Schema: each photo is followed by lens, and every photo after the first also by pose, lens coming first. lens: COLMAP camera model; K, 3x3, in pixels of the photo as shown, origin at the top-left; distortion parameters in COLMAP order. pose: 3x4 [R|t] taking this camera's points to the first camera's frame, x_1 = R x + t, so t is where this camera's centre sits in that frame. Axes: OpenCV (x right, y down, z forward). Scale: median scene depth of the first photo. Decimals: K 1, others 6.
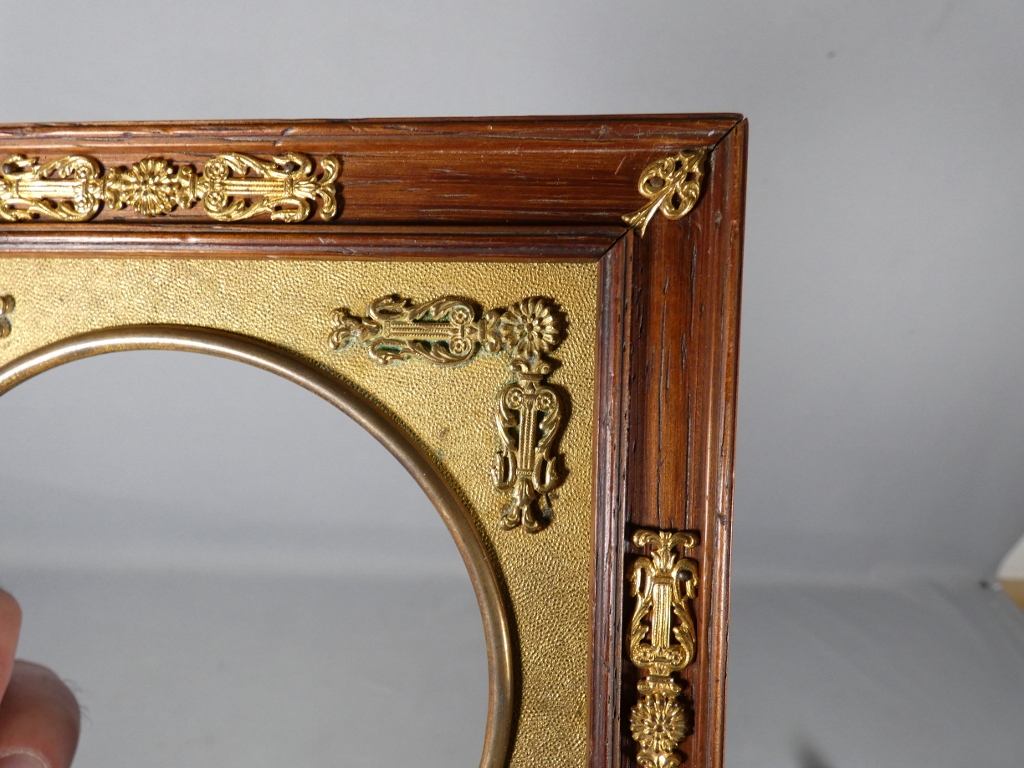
lens RADIAL K [[620.5, 0, 512.0], [0, 620.5, 384.0], [0, 0, 1]] dist [0.028472, -0.024077]
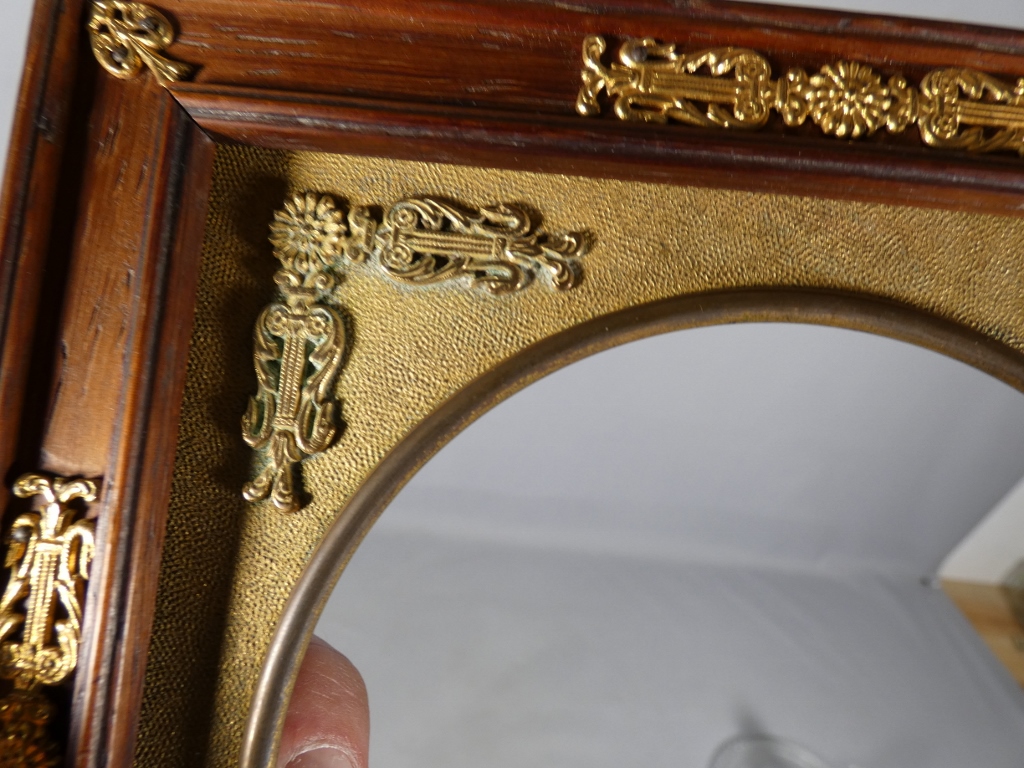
lens RADIAL K [[620.5, 0, 512.0], [0, 620.5, 384.0], [0, 0, 1]] dist [0.028472, -0.024077]
pose [[0.992377, 0.085342, 0.088909, -1.005910], [-0.070551, 0.984925, -0.157942, 0.153375], [-0.101048, 0.150465, 0.983438, 0.378500]]
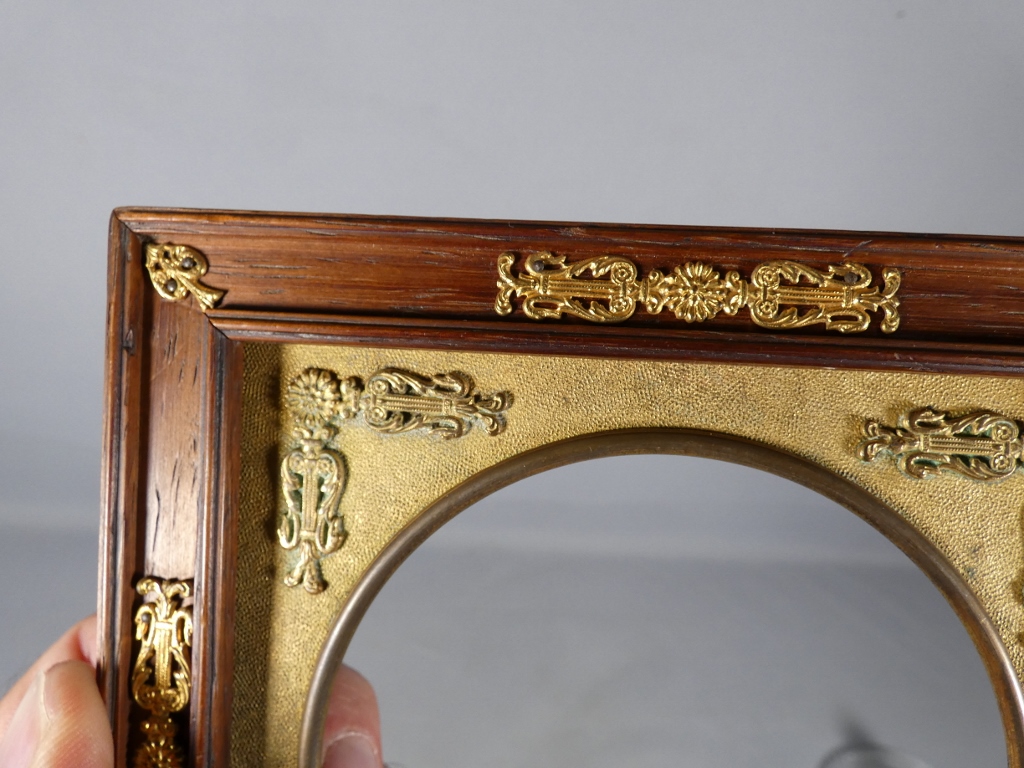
lens RADIAL K [[620.5, 0, 512.0], [0, 620.5, 384.0], [0, 0, 1]] dist [0.028472, -0.024077]
pose [[0.999069, 0.029975, 0.031025, -0.893787], [-0.028452, 0.998422, -0.048410, -0.115726], [-0.032427, 0.047482, 0.998346, 0.044241]]
